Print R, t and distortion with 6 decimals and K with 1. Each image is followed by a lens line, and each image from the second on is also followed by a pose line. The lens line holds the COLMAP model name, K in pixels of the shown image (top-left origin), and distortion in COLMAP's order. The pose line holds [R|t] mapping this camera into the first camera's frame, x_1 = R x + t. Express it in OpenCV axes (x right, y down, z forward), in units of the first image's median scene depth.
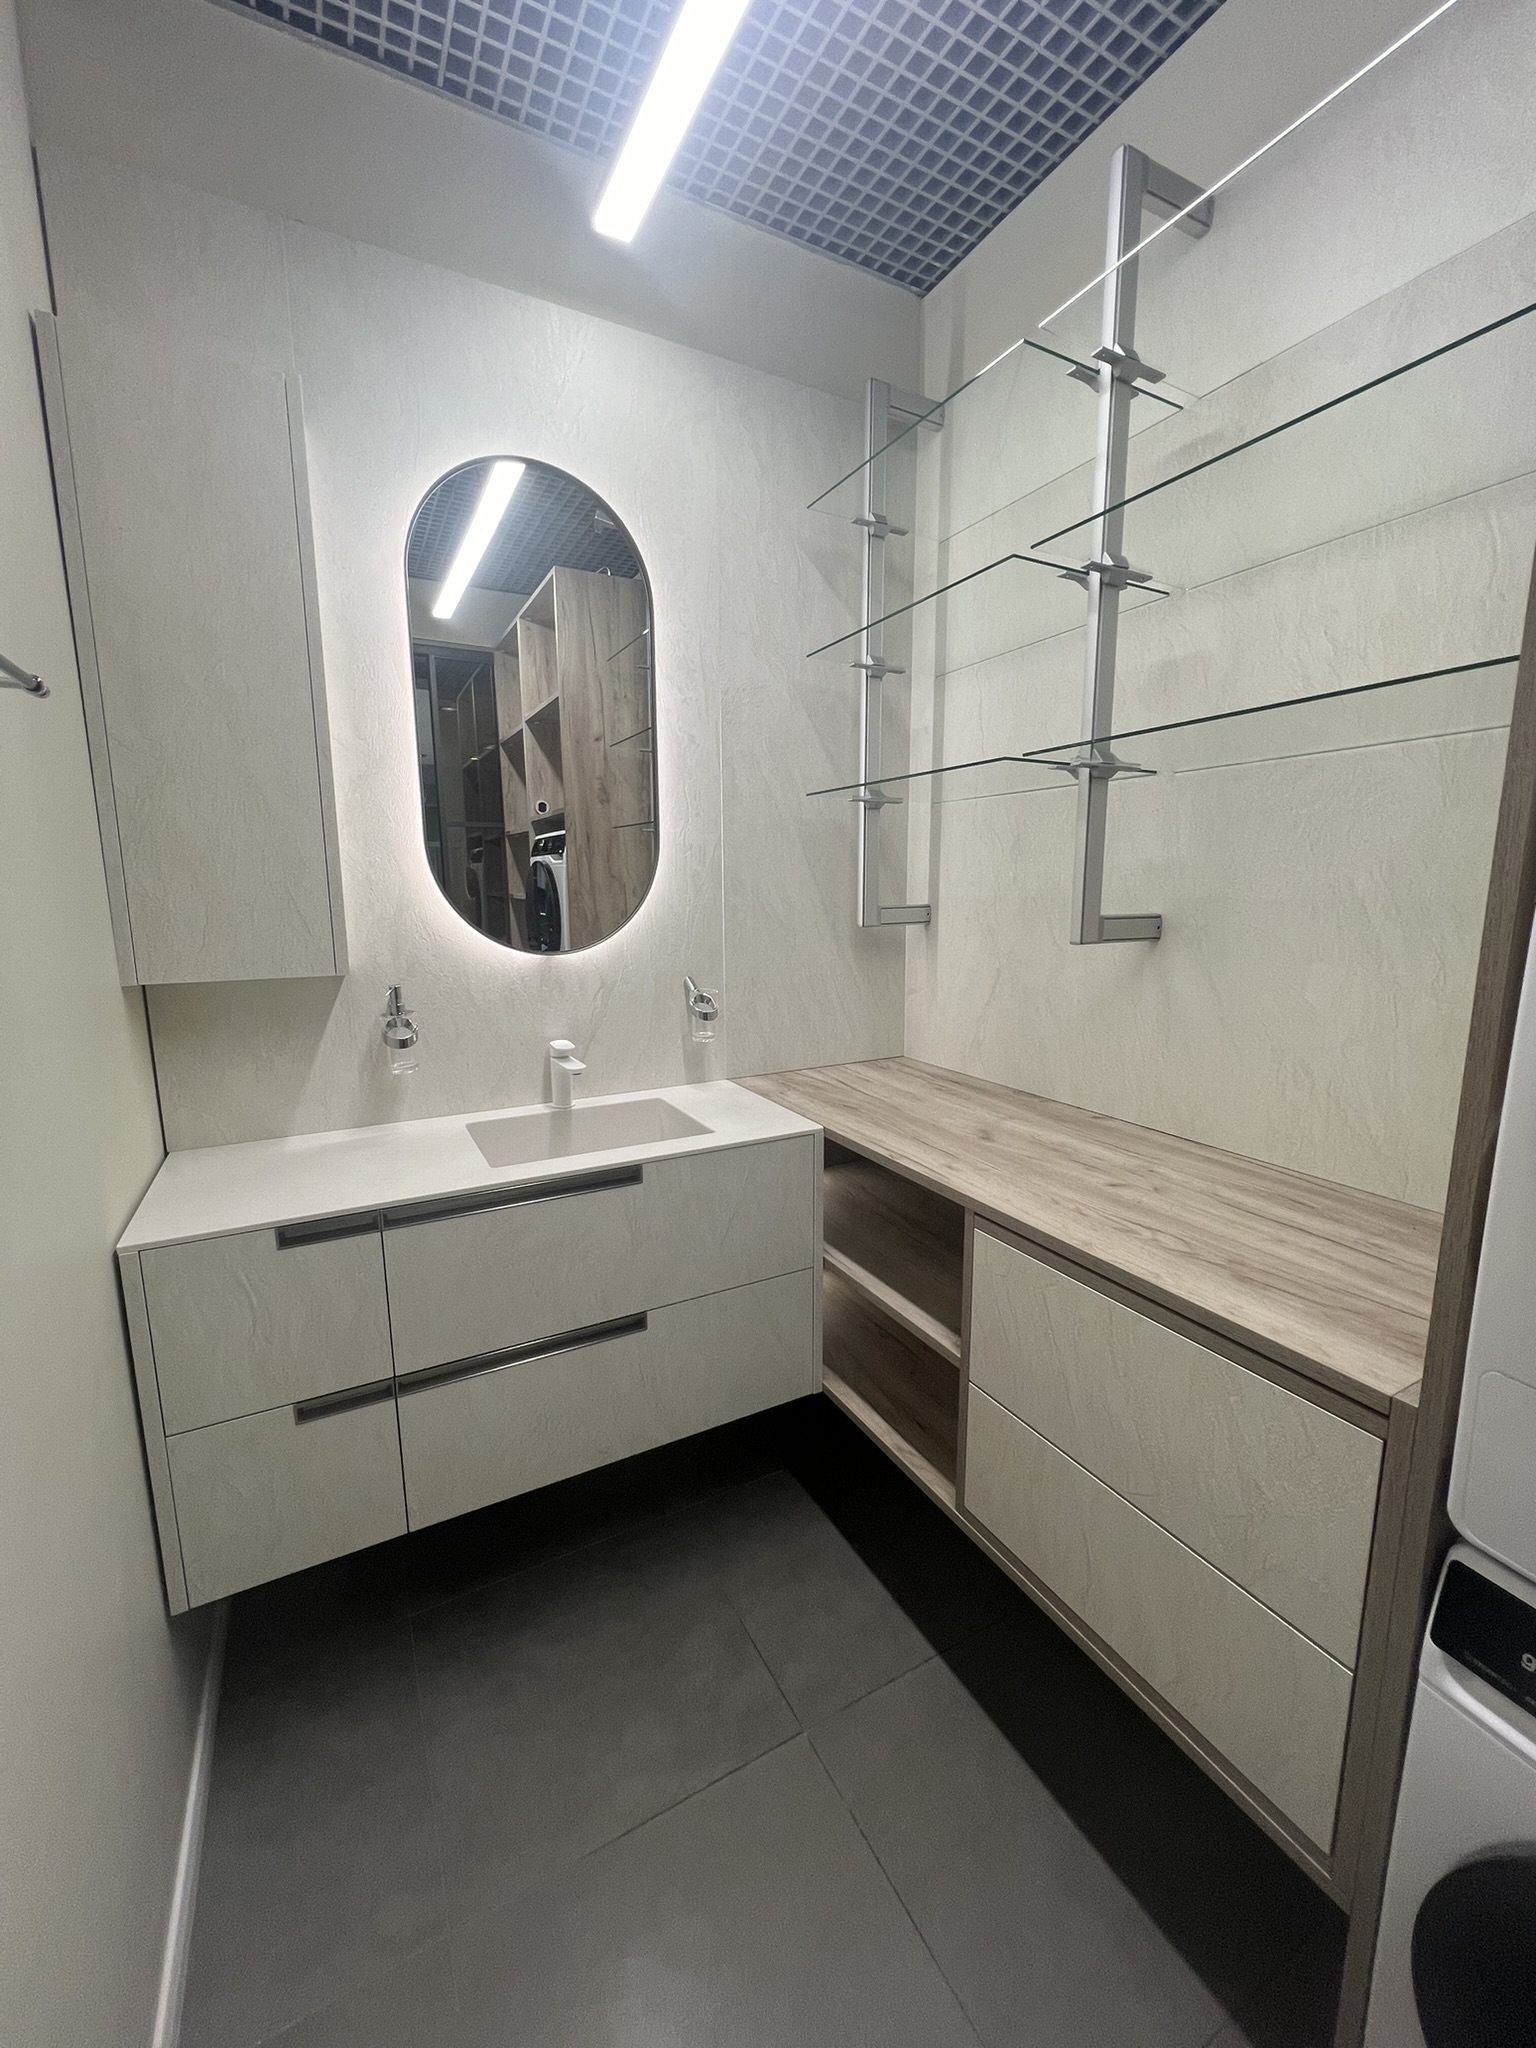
lens RADIAL K [[825.6, 0, 768.0], [0, 825.6, 1024.0], [0, 0, 1]] dist [0.000765, 0.000092]
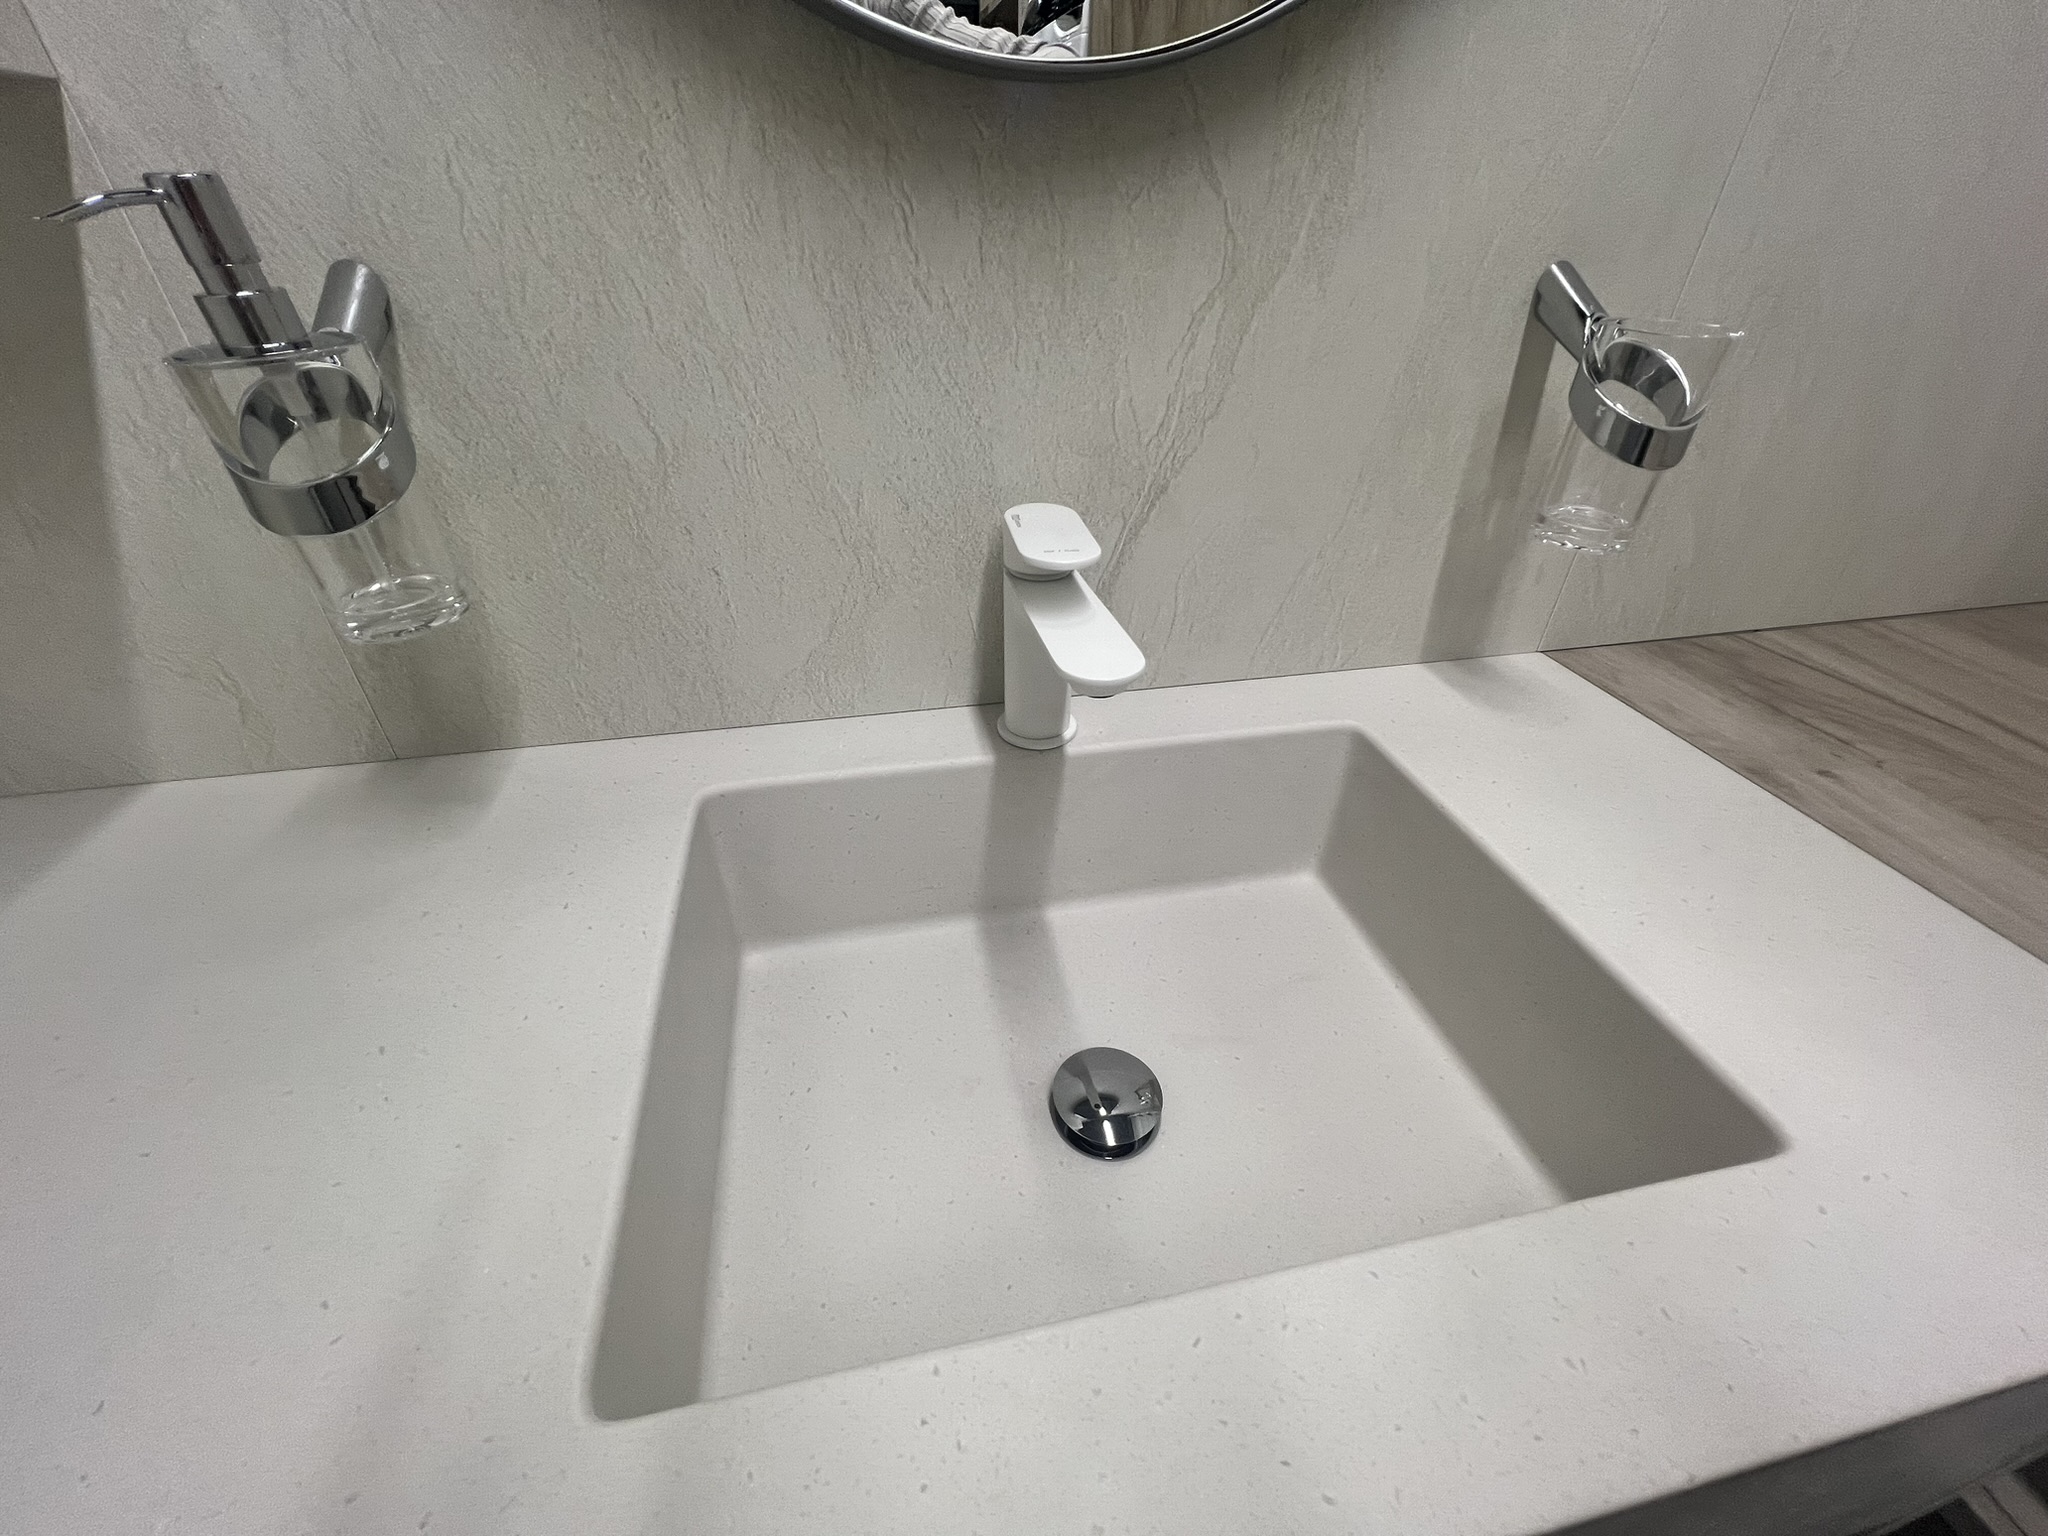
lens RADIAL K [[819.1, 0, 1020.5], [0, 819.1, 763.8], [0, 0, 1]] dist [-0.000938, -0.000592]
pose [[0.960558, 0.170644, -0.219563, -0.198603], [-0.064714, 0.905072, 0.420306, -0.016065], [0.270443, -0.389520, 0.880417, 0.778651]]
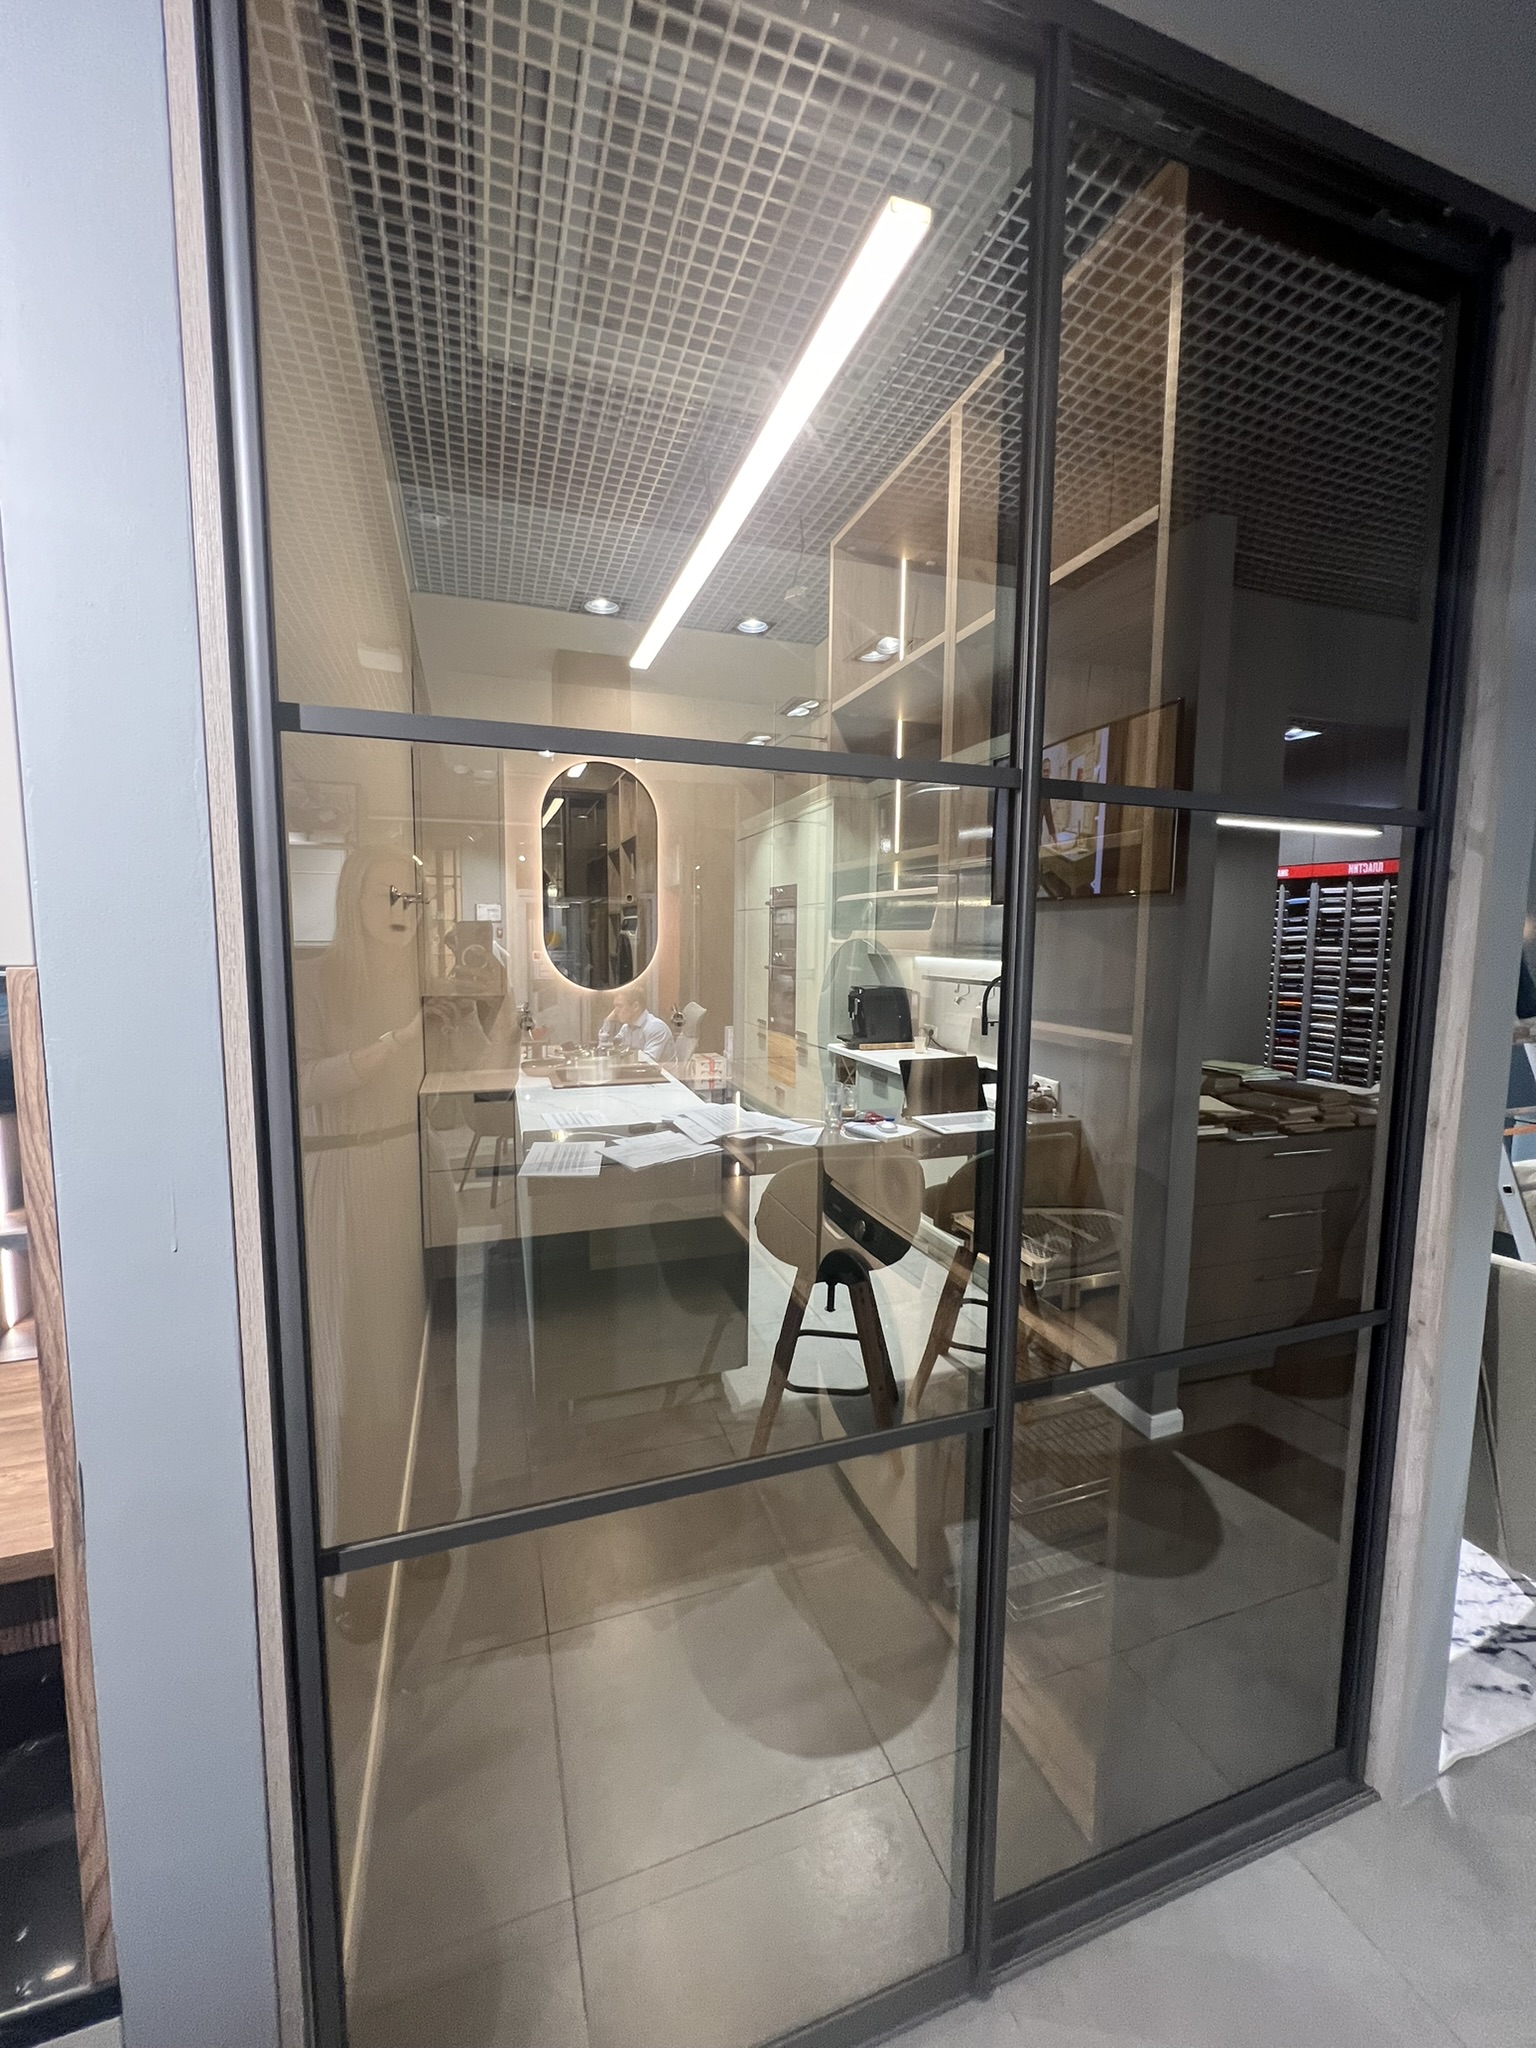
lens RADIAL K [[818.7, 0, 765.1], [0, 818.7, 1017.4], [0, 0, 1]] dist [0.000334, -0.000550]
pose [[0.987911, 0.029854, -0.152121, 0.453467], [-0.040220, 0.997040, -0.065533, 0.102261], [0.149714, 0.070859, 0.986187, -0.937534]]
